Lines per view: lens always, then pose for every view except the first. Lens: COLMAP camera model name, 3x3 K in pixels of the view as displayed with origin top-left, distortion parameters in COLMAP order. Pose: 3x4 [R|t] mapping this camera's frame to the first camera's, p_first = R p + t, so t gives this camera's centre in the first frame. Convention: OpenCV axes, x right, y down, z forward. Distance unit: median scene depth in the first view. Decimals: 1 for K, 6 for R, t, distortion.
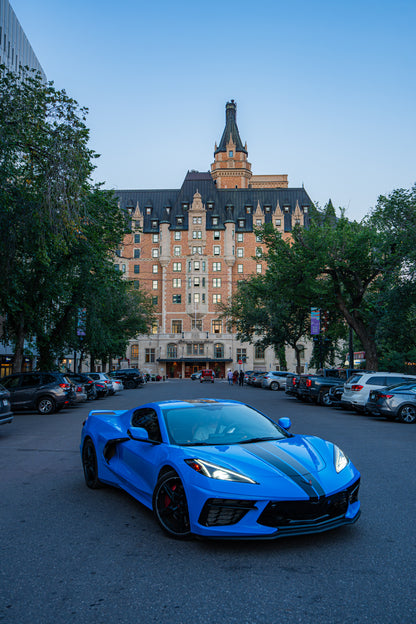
lens RADIAL K [[579.9, 0, 208.2], [0, 579.9, 297.1], [0, 0, 1]] dist [-0.006513, 0.005886]
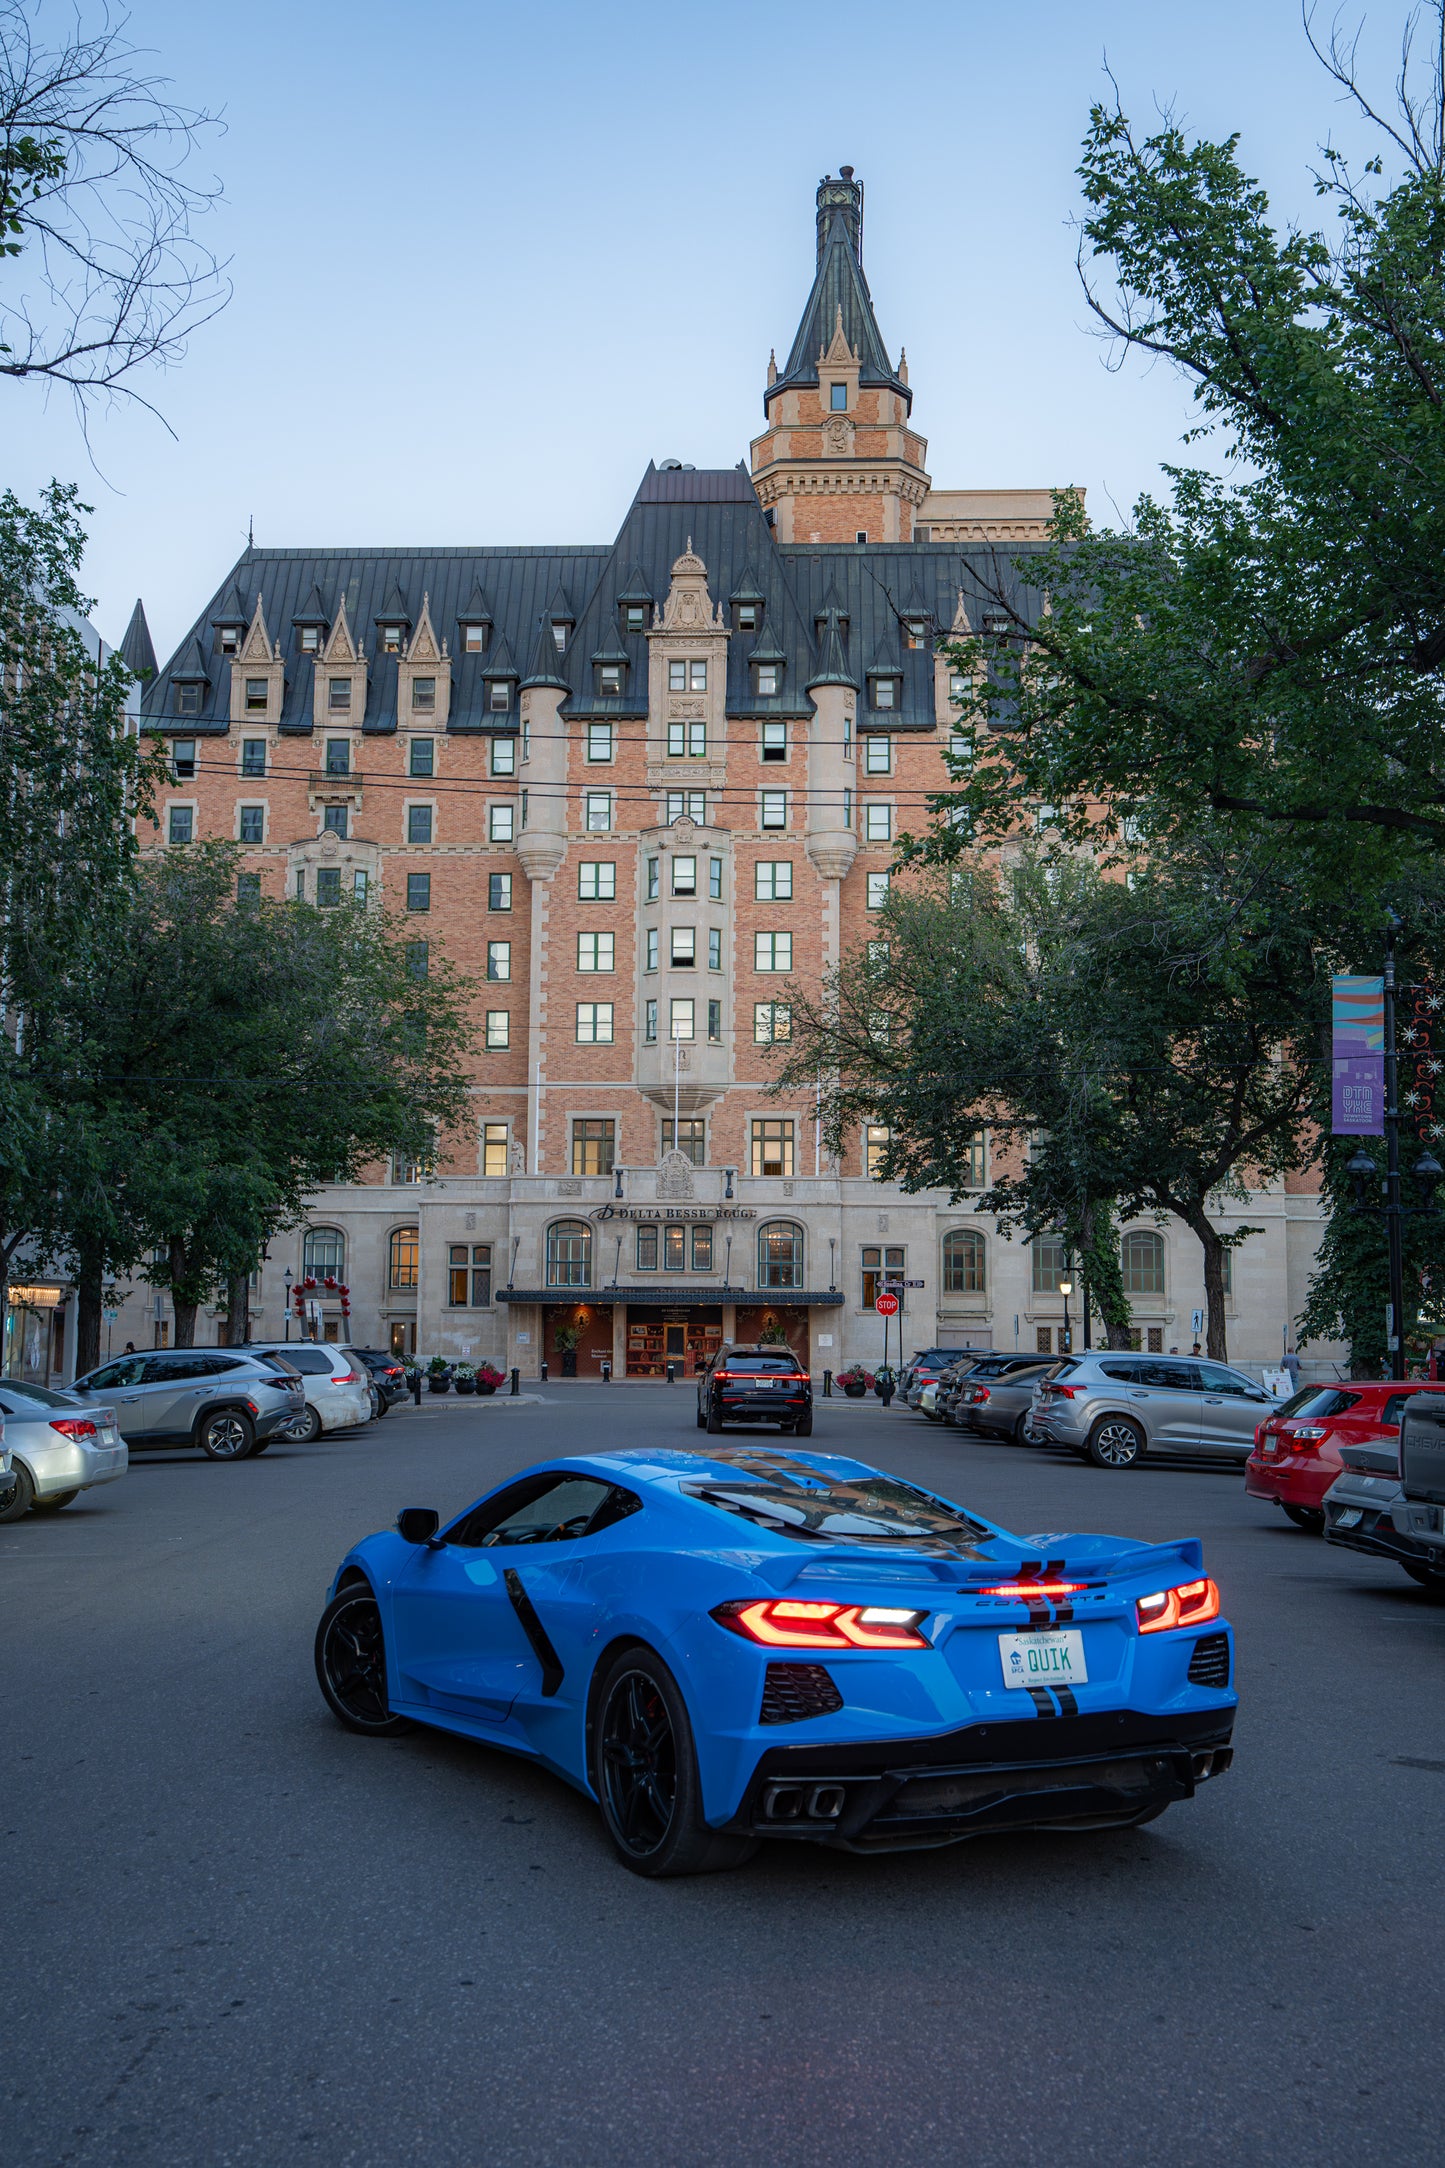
lens RADIAL K [[1970.7, 0, 722.5], [0, 1970.7, 1084.0], [0, 0, 1]] dist [-0.001349, 0.001379]
pose [[0.999927, 0.005863, -0.010601, 0.006684], [-0.005914, 0.999971, -0.004704, 0.054198], [0.010573, 0.004766, 0.999933, 0.434359]]
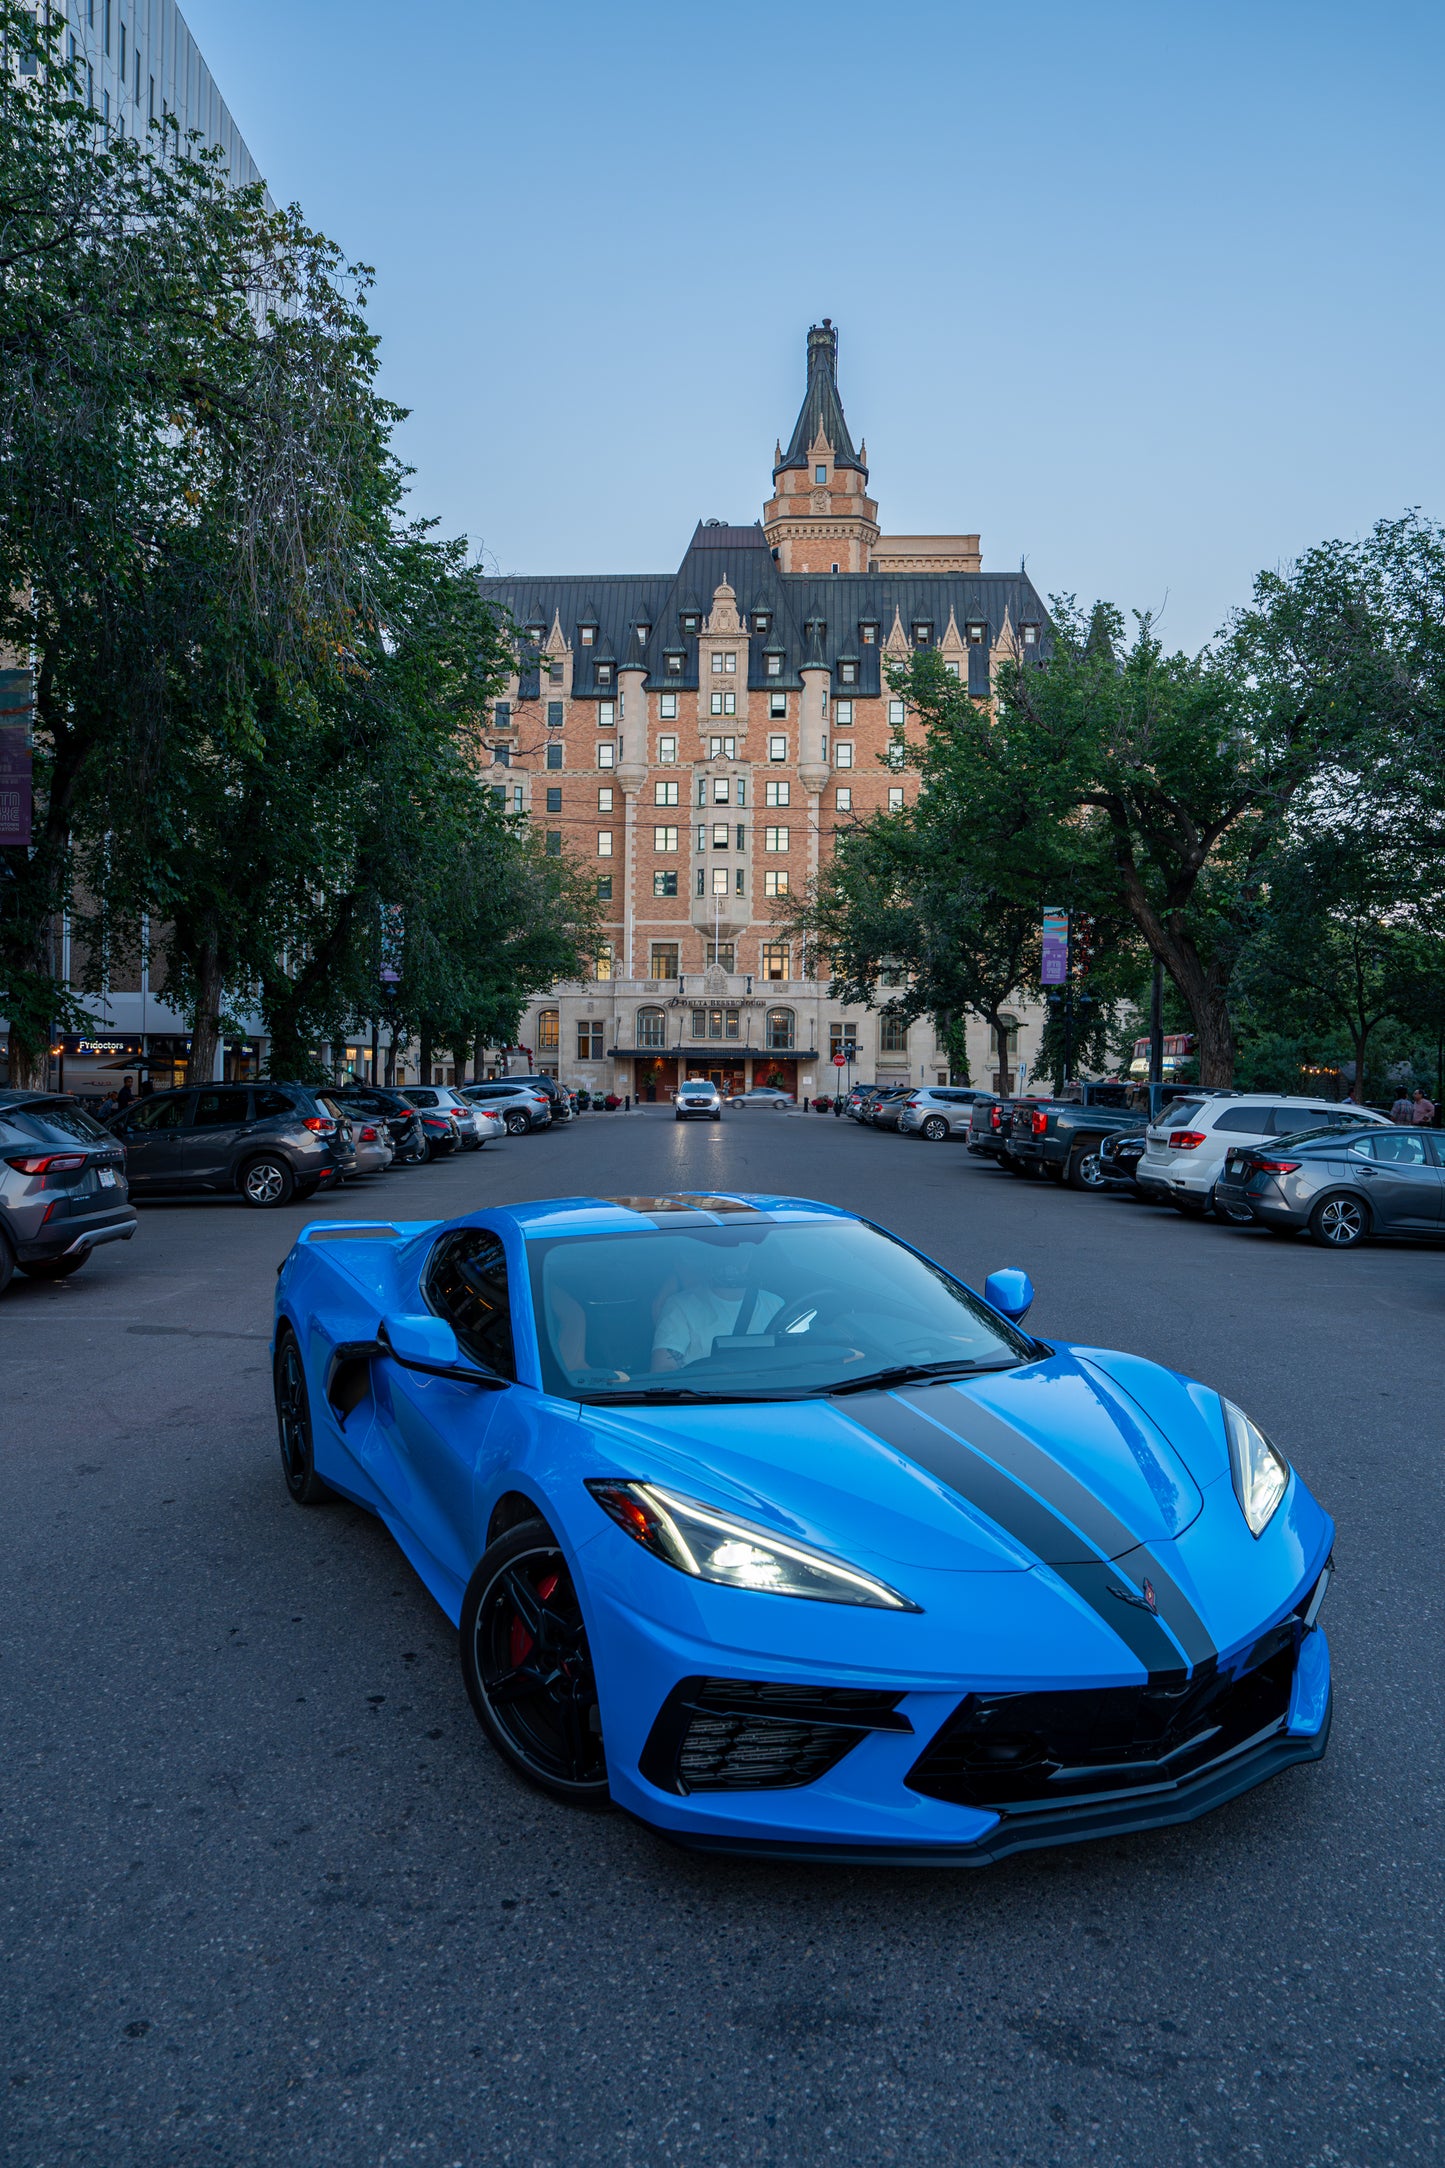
lens RADIAL K [[1561.4, 0, 722.5], [0, 1561.4, 1084.0], [0, 0, 1]] dist [-0.147640, 0.133768]
pose [[0.999760, 0.009817, -0.019572, 0.002791], [-0.007253, 0.991873, 0.127026, 0.006372], [0.020660, -0.126854, 0.991706, 0.054552]]
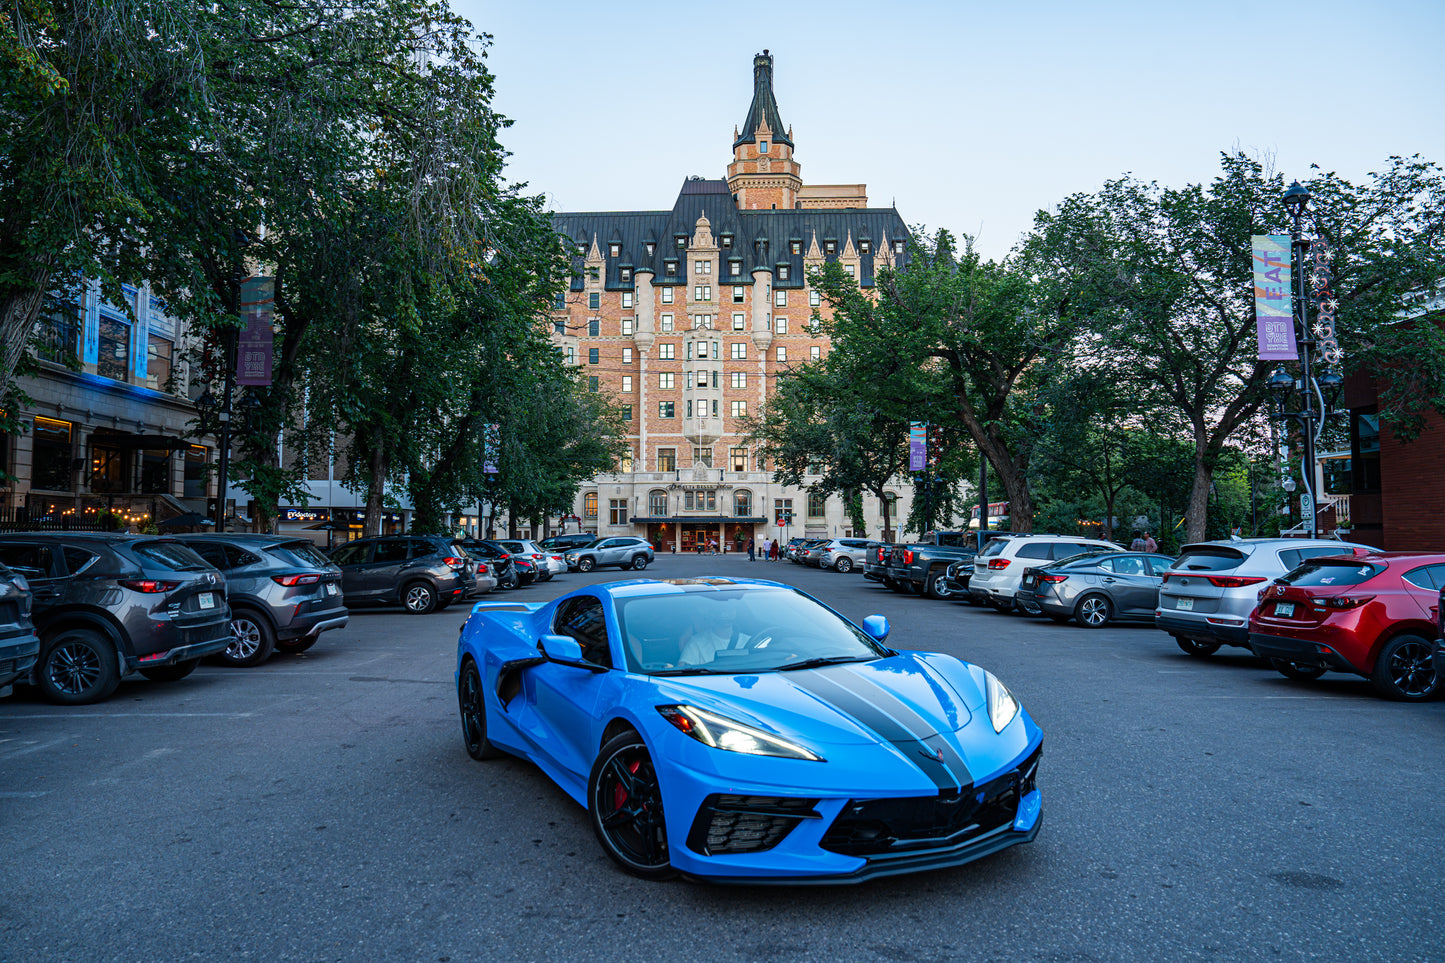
lens RADIAL K [[1033.1, 0, 725.6], [0, 1033.1, 453.7], [0, 0, 1]] dist [-0.110183, 0.001004]
pose [[0.999997, -0.001836, 0.001530, 0.001458], [0.001769, 0.999109, 0.042179, 0.006931], [-0.001606, -0.042176, 0.999109, 0.028723]]
